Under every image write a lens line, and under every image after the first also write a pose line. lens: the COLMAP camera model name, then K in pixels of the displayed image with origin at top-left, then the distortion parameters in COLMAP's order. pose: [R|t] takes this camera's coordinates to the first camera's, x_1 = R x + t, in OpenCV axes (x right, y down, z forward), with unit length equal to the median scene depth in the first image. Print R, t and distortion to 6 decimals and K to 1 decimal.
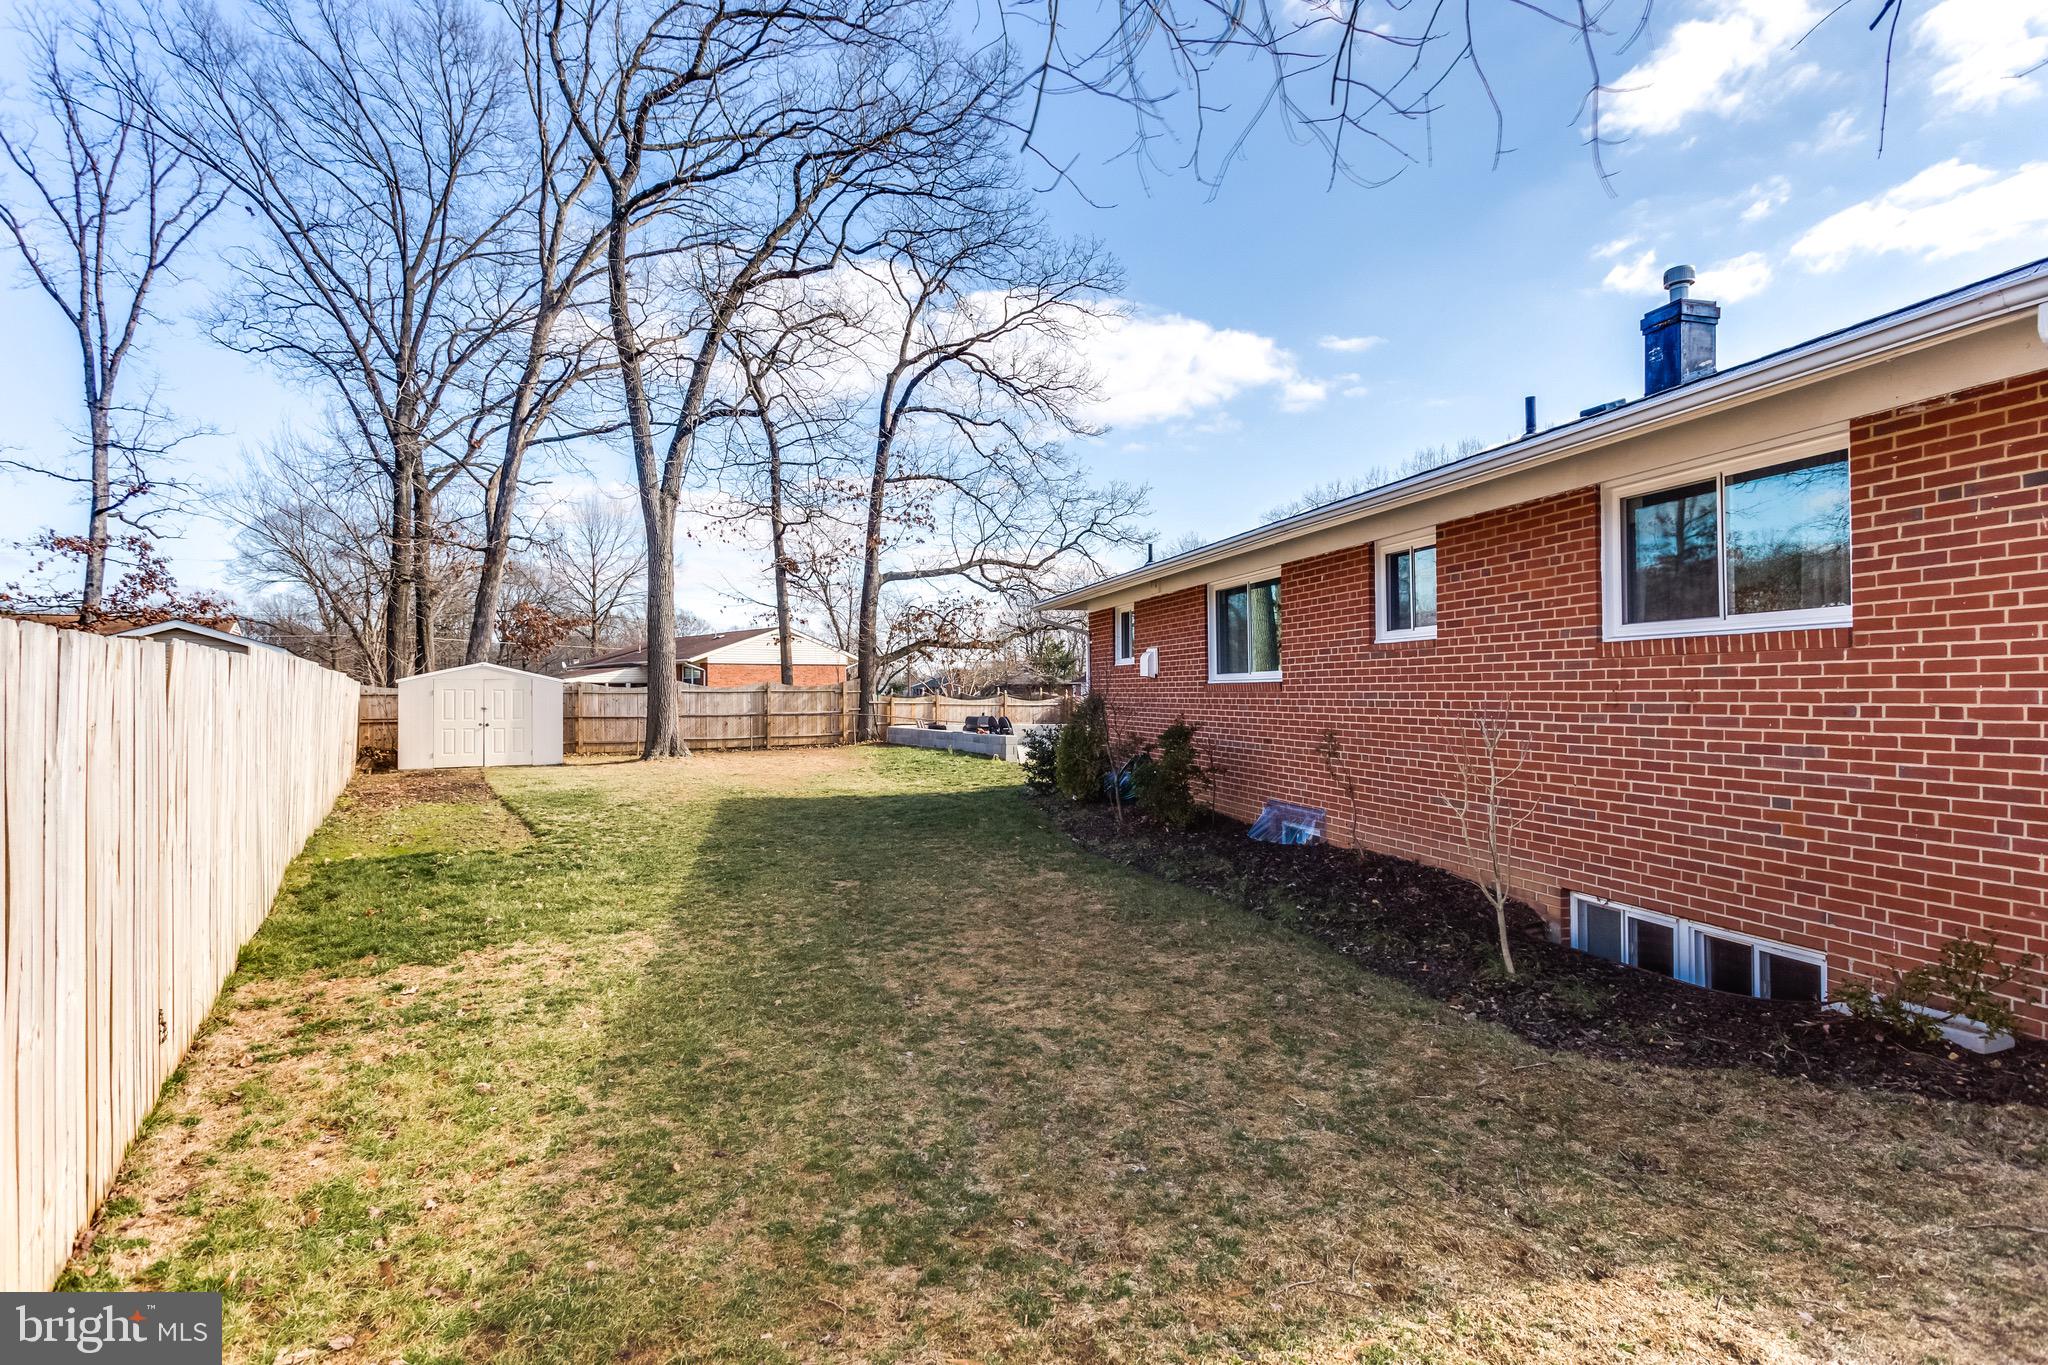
lens RADIAL K [[992.1, 0, 1045.5], [0, 992.1, 690.8], [0, 0, 1]] dist [0.014303, -0.006654]
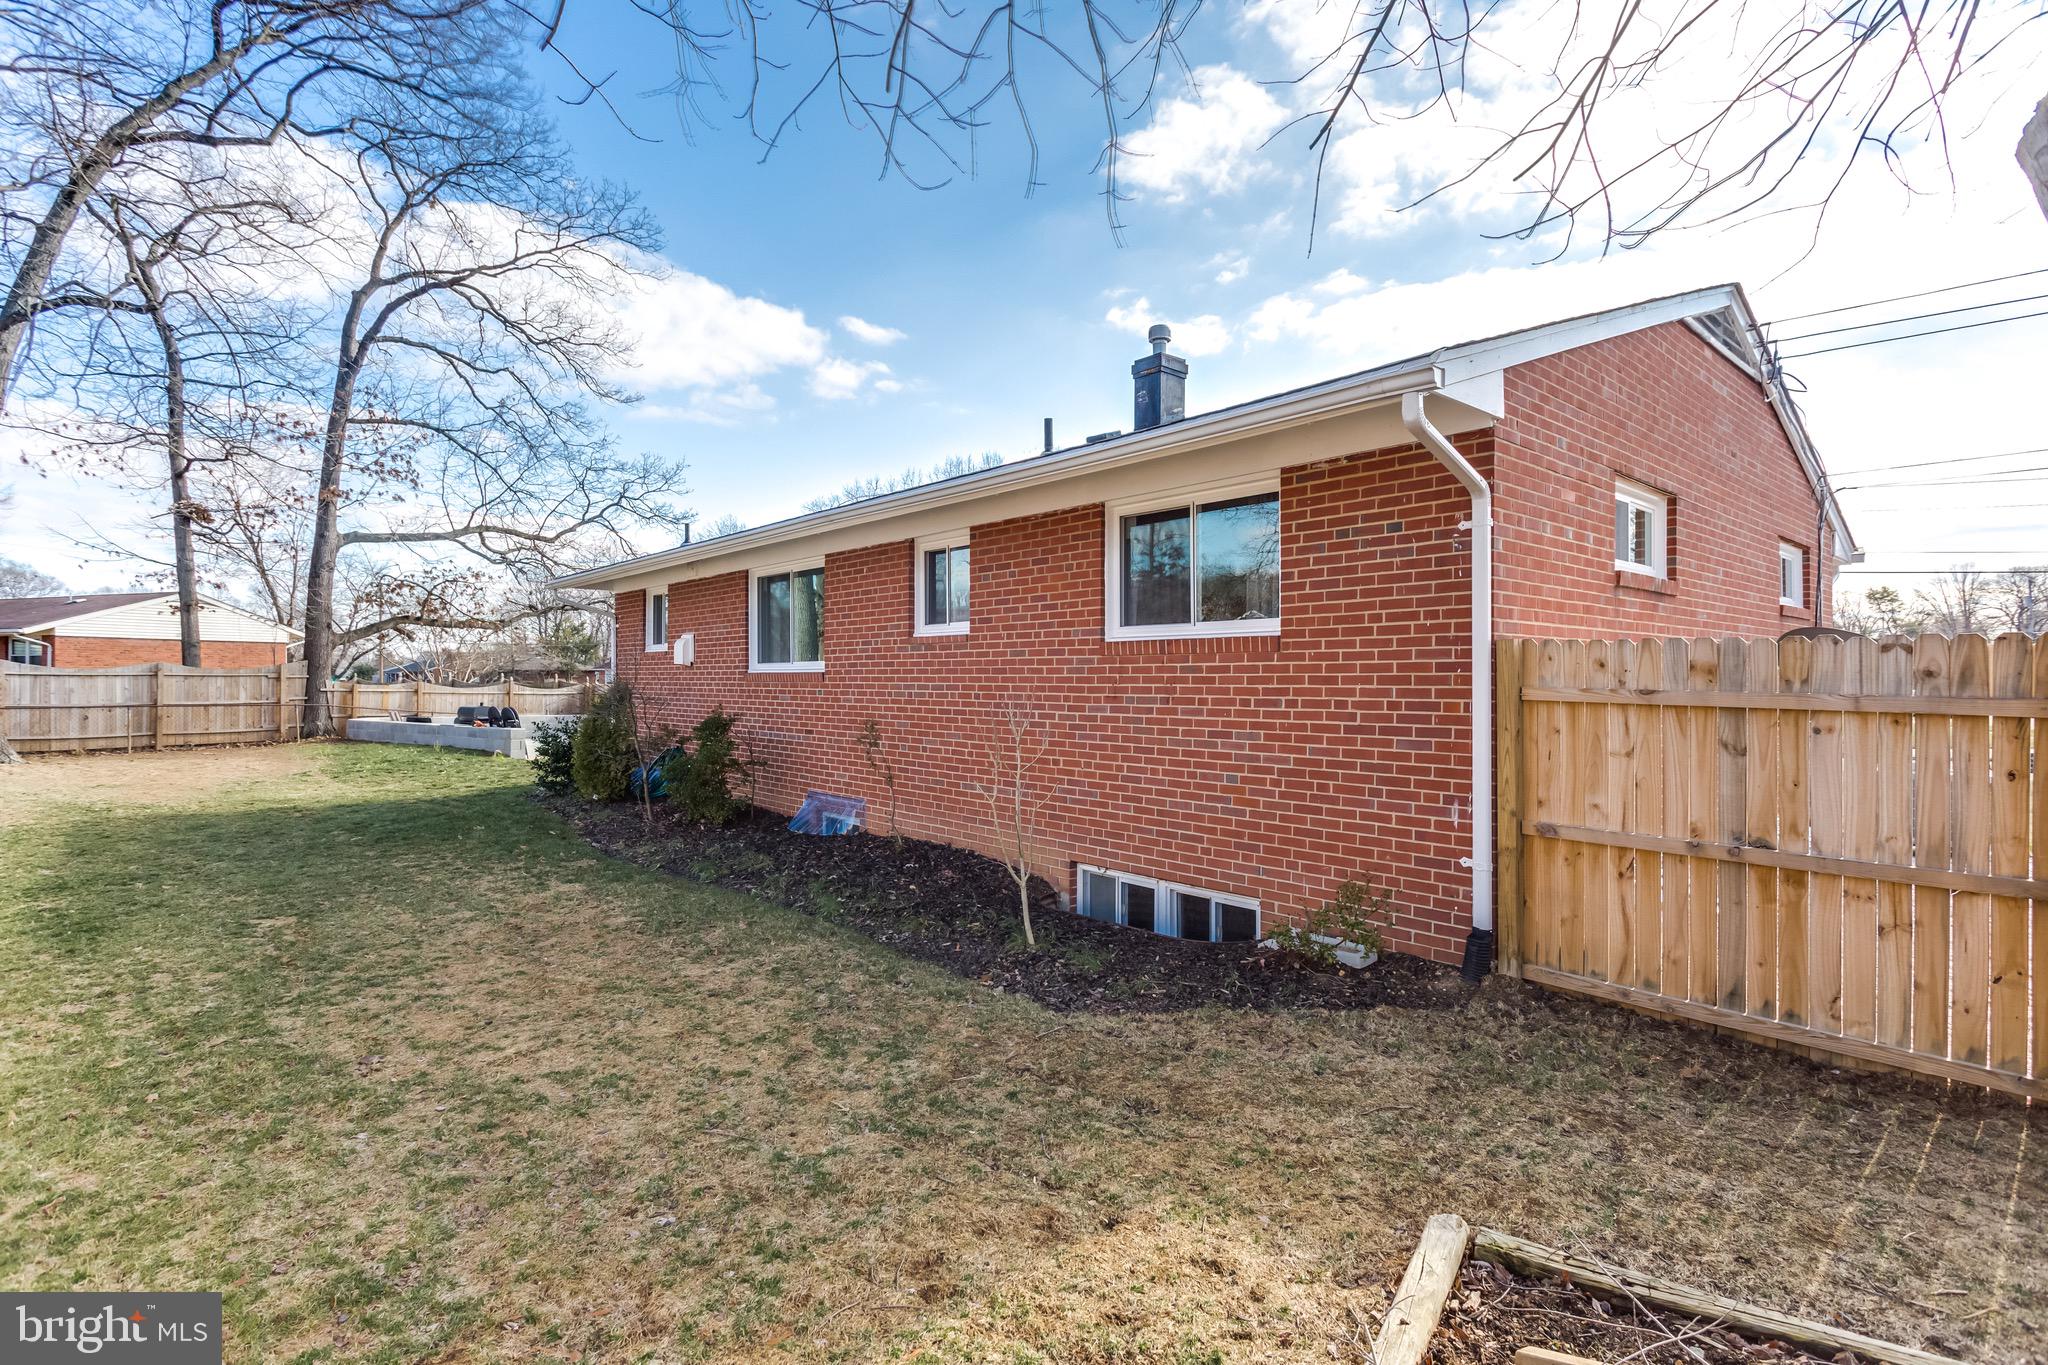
lens RADIAL K [[998.1, 0, 1031.7], [0, 998.1, 682.5], [0, 0, 1]] dist [0.006011, -0.001774]
pose [[0.904927, 0.011020, 0.425424, 0.000527], [-0.011776, 0.999930, -0.000854, -0.000536], [-0.425403, -0.004237, 0.904994, 0.007979]]
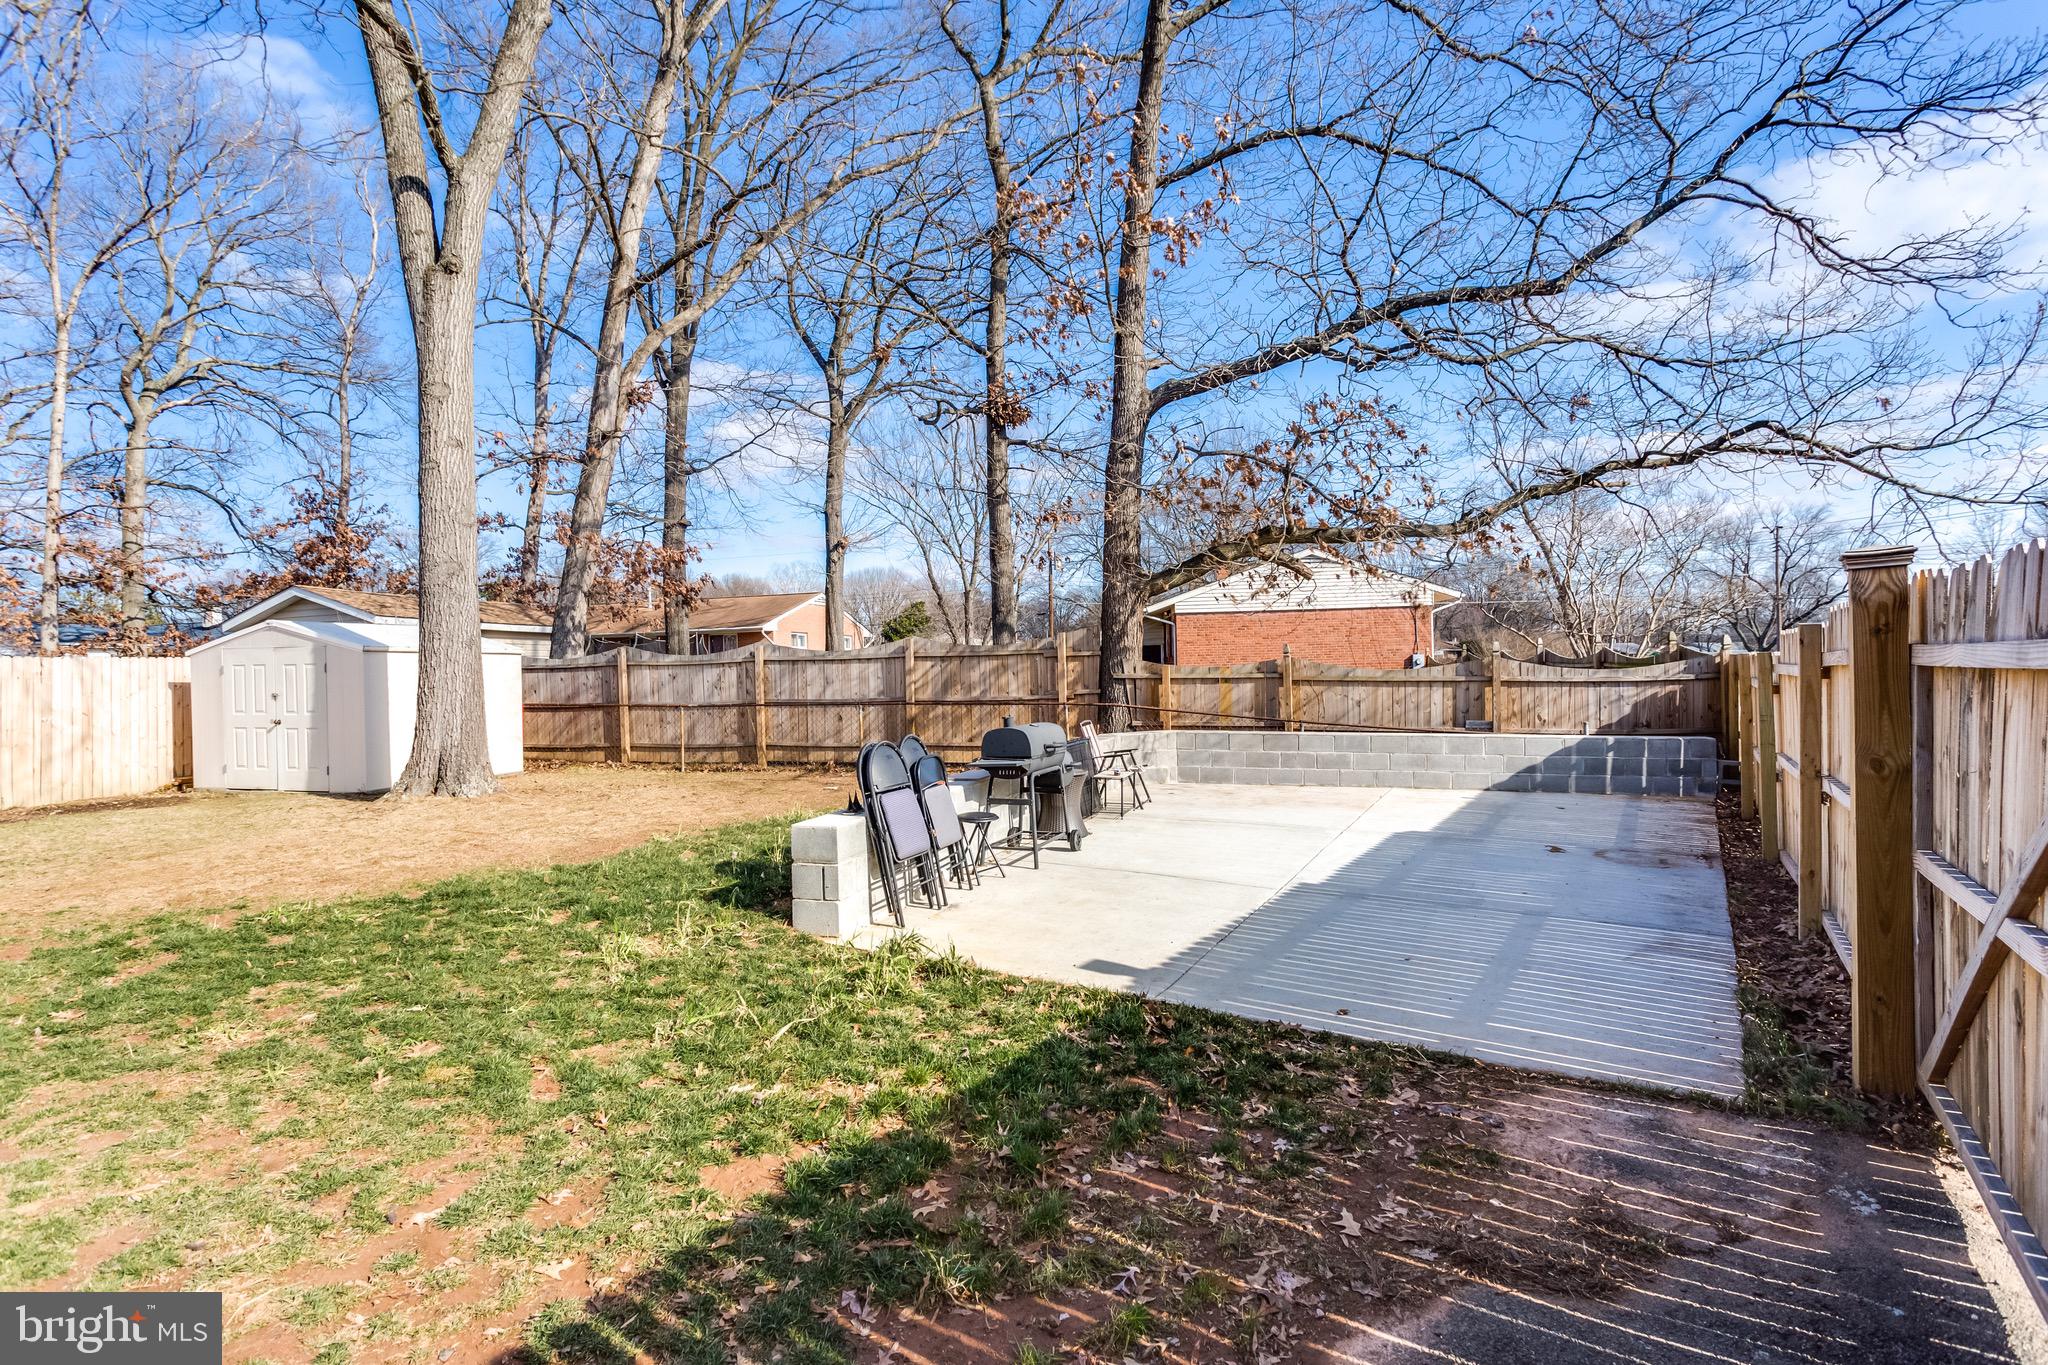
lens RADIAL K [[998.1, 0, 1031.7], [0, 998.1, 682.5], [0, 0, 1]] dist [0.006011, -0.001774]
pose [[0.664077, 0.006187, -0.747639, 0.107008], [0.017545, 0.999561, 0.023855, 0.002204], [0.747458, -0.028959, 0.663677, 0.529038]]
